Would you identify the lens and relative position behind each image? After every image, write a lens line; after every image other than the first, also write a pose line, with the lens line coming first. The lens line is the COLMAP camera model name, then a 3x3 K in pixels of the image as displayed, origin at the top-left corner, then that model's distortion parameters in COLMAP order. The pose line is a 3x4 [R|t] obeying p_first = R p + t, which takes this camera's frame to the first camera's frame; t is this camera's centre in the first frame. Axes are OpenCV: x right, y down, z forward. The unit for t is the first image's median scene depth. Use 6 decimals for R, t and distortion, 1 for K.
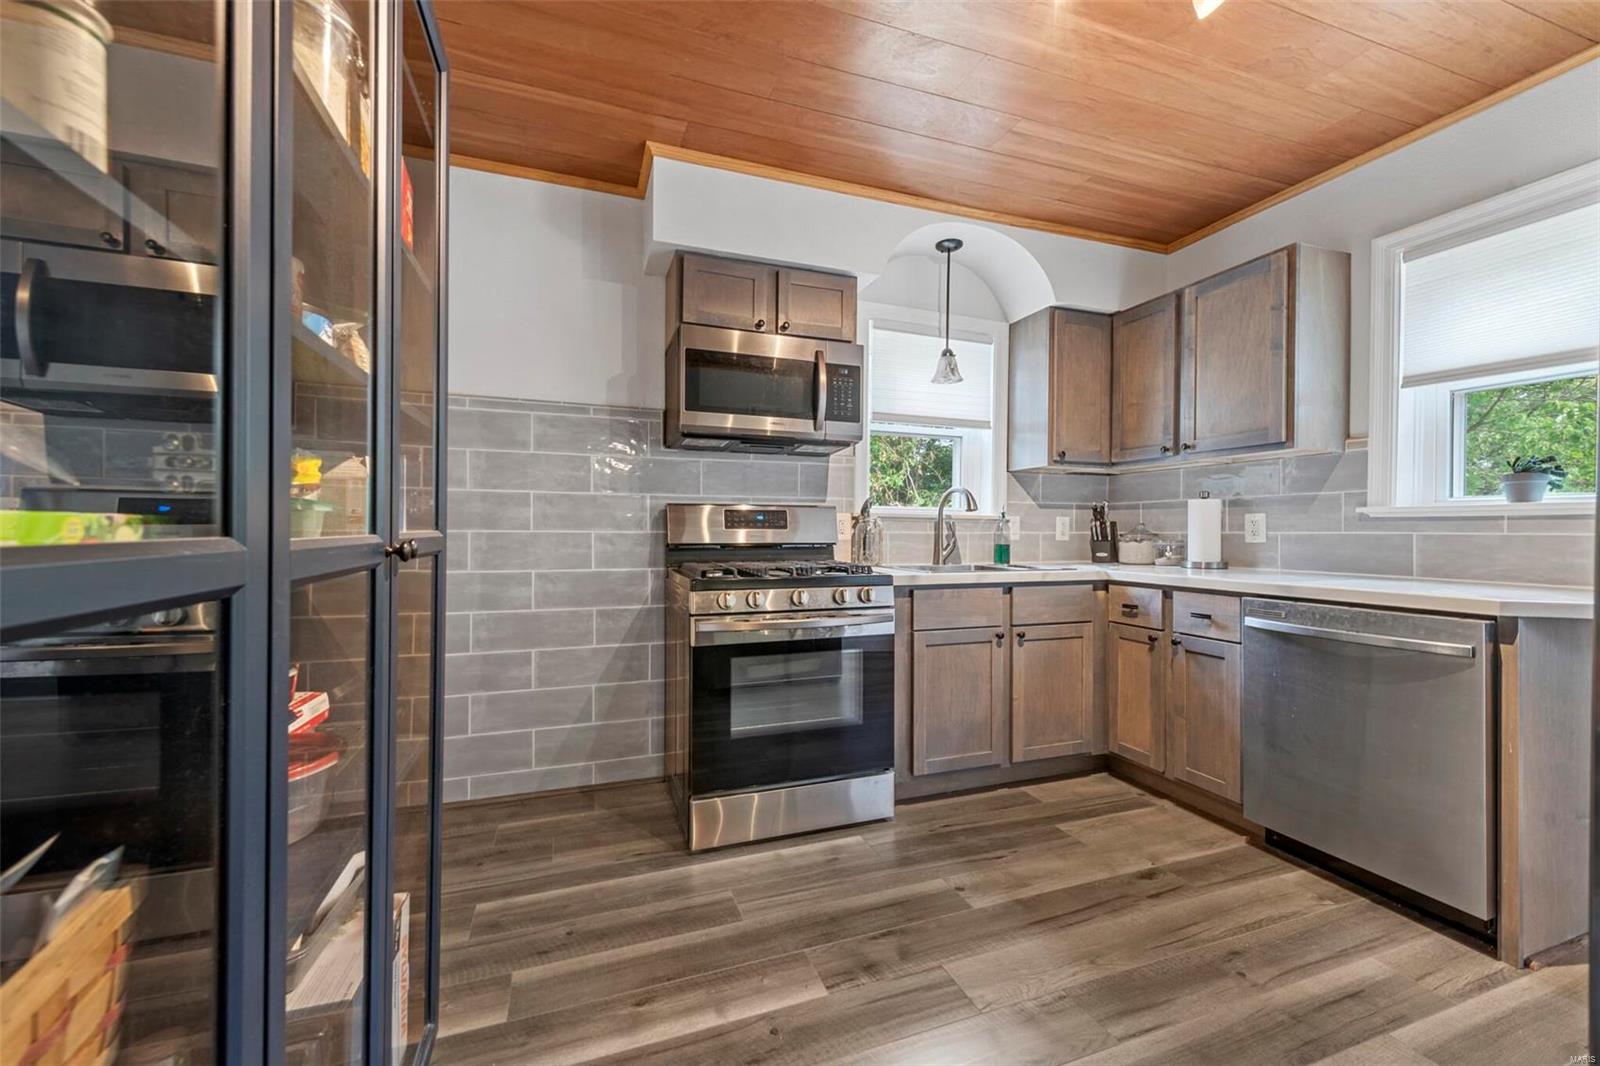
lens RADIAL K [[641.7, 0, 800.2], [0, 641.7, 531.3], [0, 0, 1]] dist [0.009280, -0.001861]
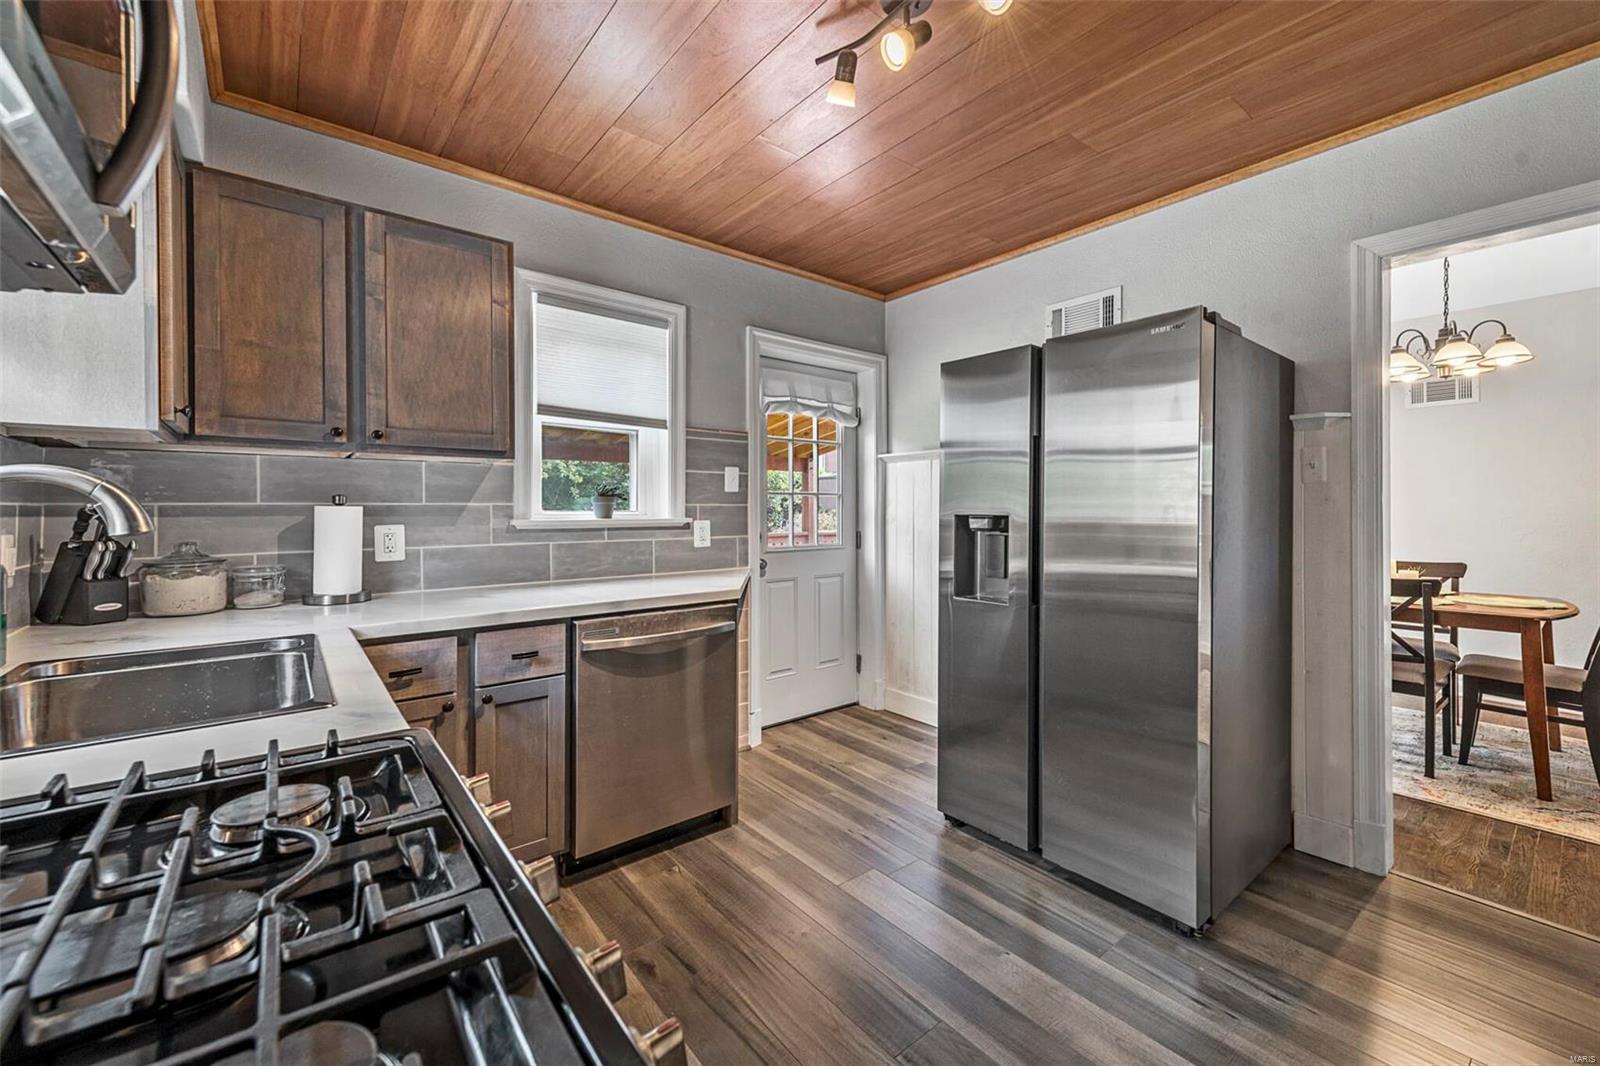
lens RADIAL K [[641.7, 0, 809.9], [0, 641.7, 510.3], [0, 0, 1]] dist [0.009280, -0.001861]
pose [[-0.338022, -0.003285, 0.941132, -0.275032], [0.002514, 0.999987, 0.004394, -0.057054], [-0.941135, 0.003851, -0.338010, 0.912499]]
